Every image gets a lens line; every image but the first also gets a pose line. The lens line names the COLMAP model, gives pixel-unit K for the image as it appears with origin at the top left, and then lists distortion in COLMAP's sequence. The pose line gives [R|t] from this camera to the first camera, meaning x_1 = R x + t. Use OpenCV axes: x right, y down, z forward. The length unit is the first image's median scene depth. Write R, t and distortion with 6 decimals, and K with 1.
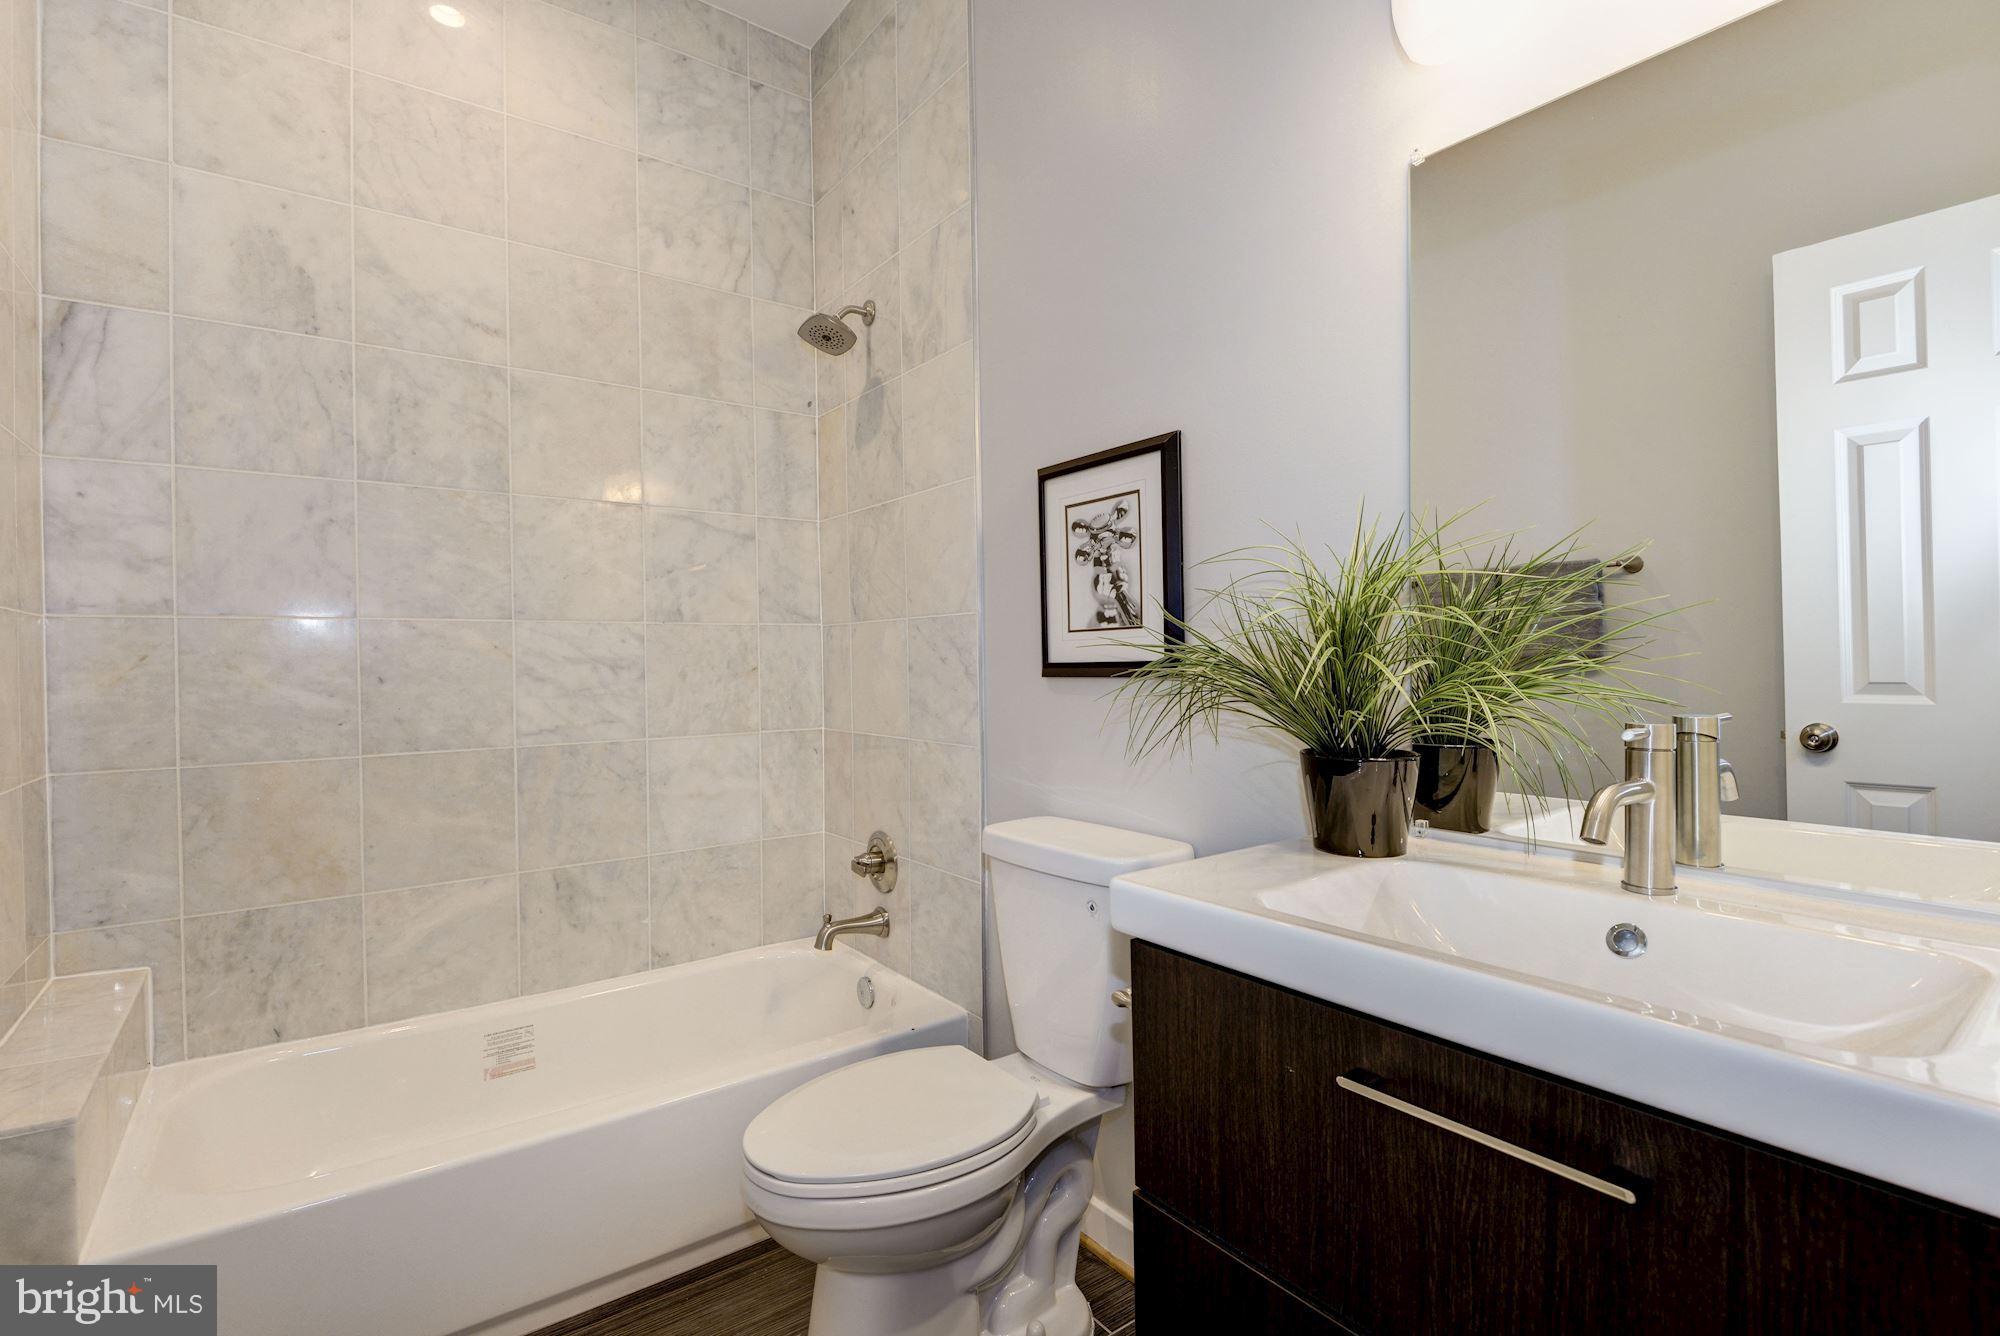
lens RADIAL K [[908.0, 0, 1003.8], [0, 908.0, 655.9], [0, 0, 1]] dist [-0.003926, -0.001590]
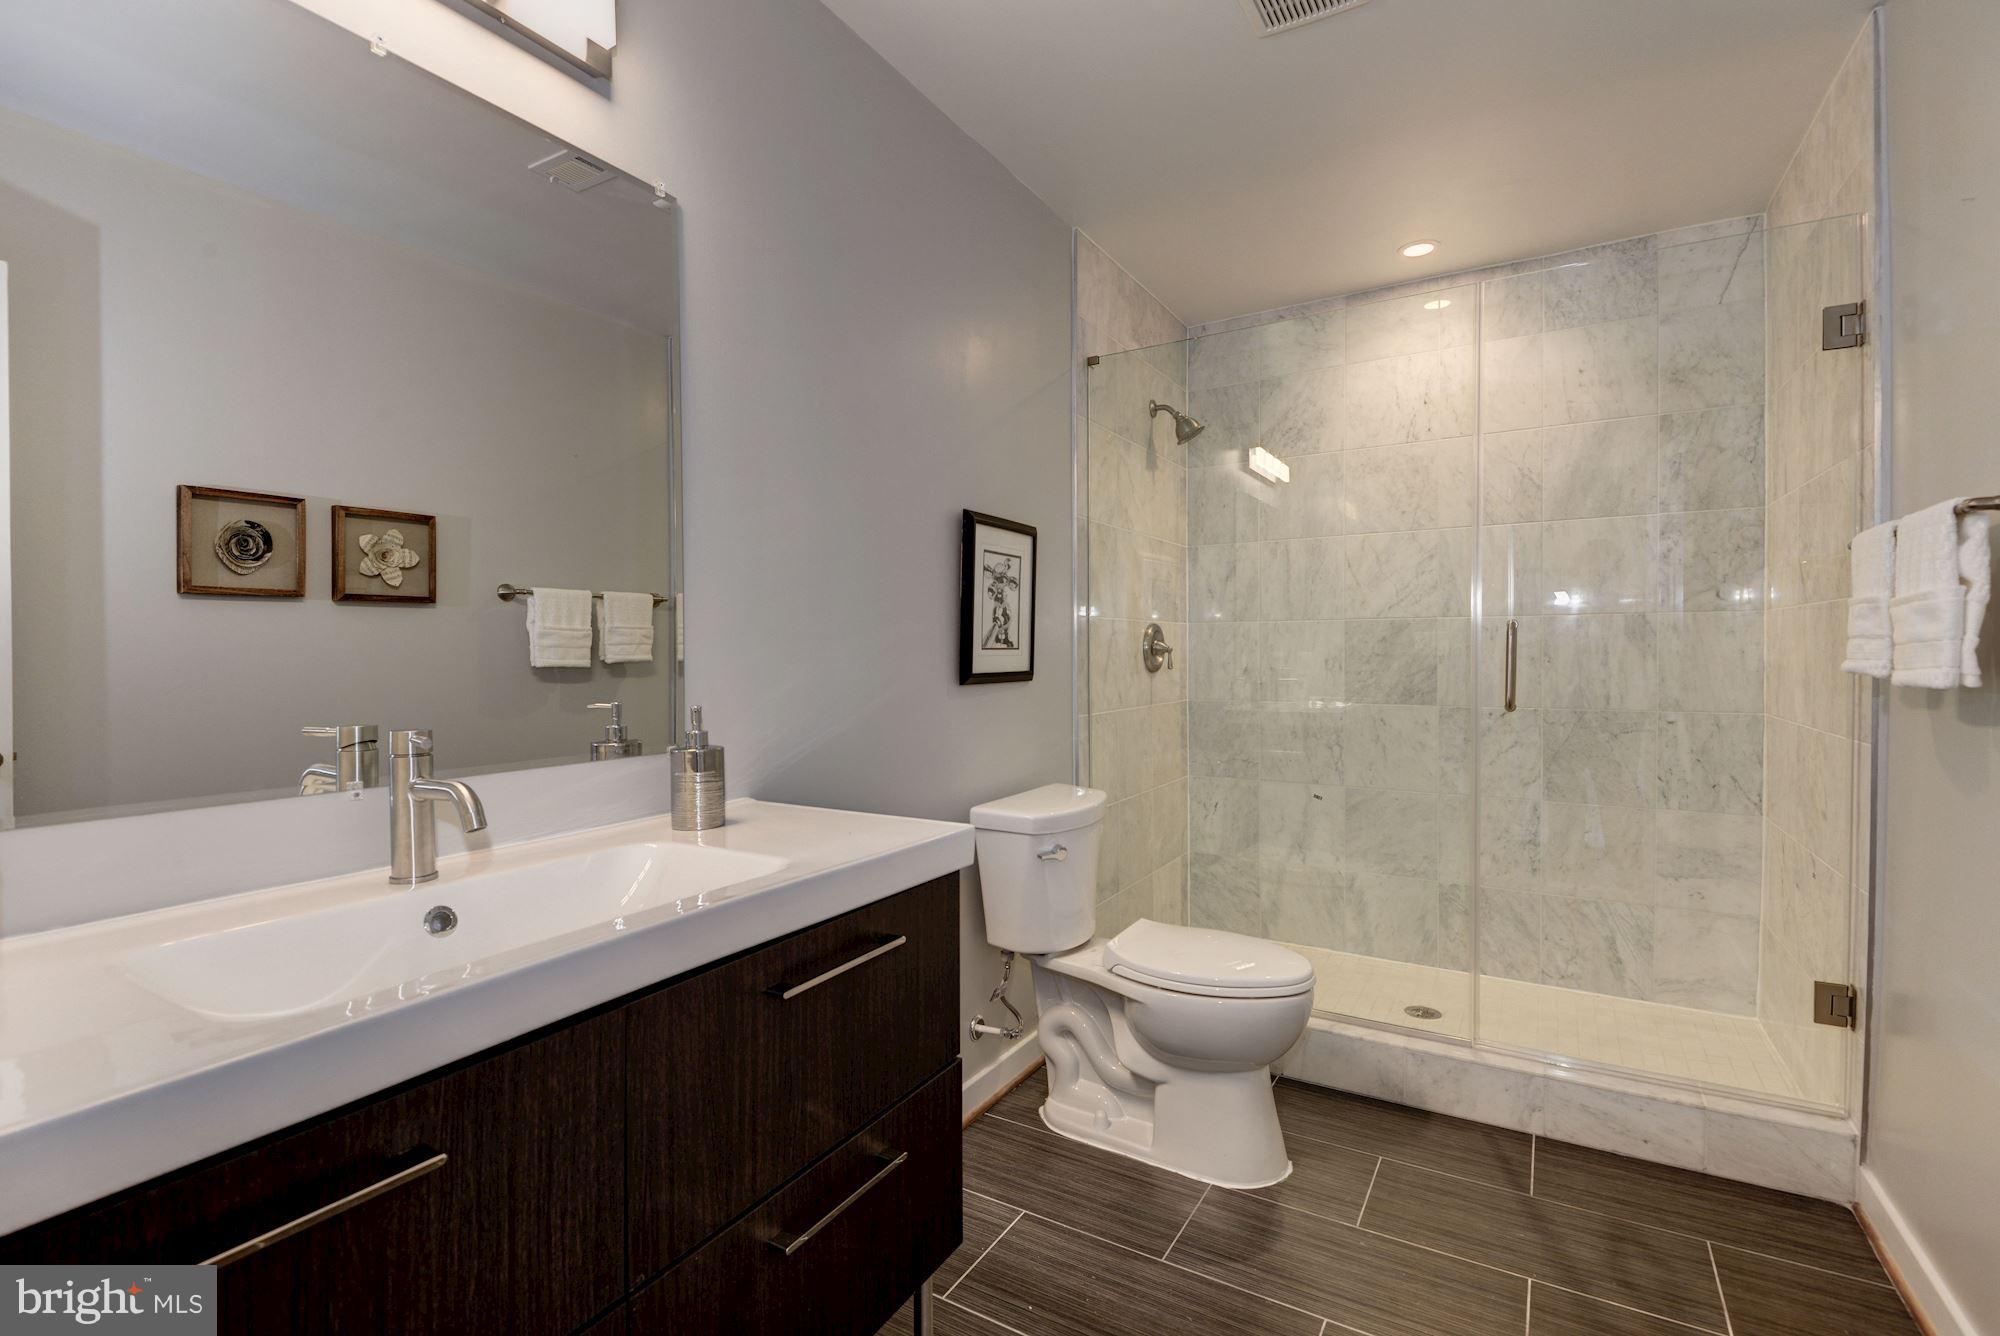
lens RADIAL K [[908.0, 0, 1003.8], [0, 908.0, 655.9], [0, 0, 1]] dist [-0.003926, -0.001590]
pose [[-0.378853, -0.004497, 0.925446, -1.176662], [0.001938, 0.999982, 0.005653, -0.024166], [-0.925455, 0.003935, -0.378837, 1.512444]]
